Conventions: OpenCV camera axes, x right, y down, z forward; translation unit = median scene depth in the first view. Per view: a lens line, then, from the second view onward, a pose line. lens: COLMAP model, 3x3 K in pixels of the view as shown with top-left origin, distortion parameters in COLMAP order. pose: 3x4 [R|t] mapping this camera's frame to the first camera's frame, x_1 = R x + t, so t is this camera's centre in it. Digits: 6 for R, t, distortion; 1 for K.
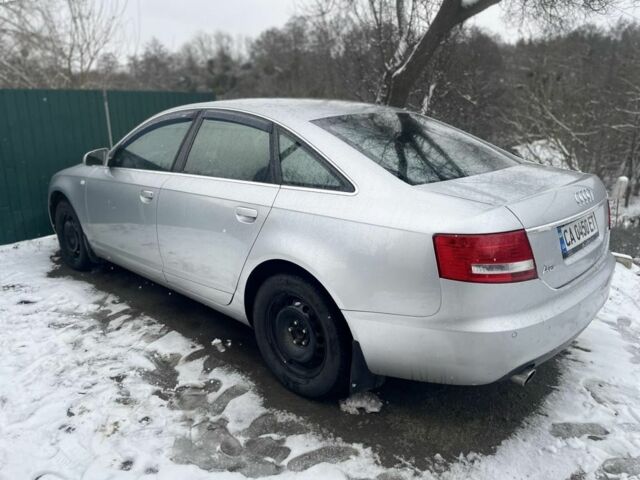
lens RADIAL K [[497.8, 0, 320.0], [0, 497.8, 240.0], [0, 0, 1]] dist [0.094641, -0.127324]
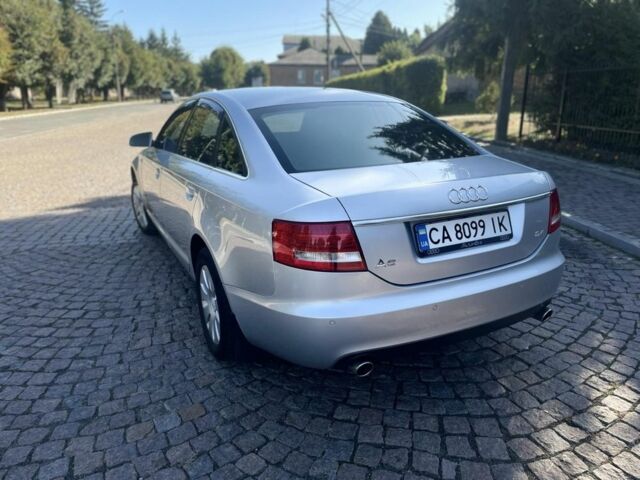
lens RADIAL K [[497.8, 0, 320.0], [0, 497.8, 240.0], [0, 0, 1]] dist [0.094641, -0.127324]
pose [[0.940696, 0.086671, -0.327992, 0.509133], [-0.078421, 0.996183, 0.038322, -0.013030], [0.330062, -0.010328, 0.943903, 0.027508]]
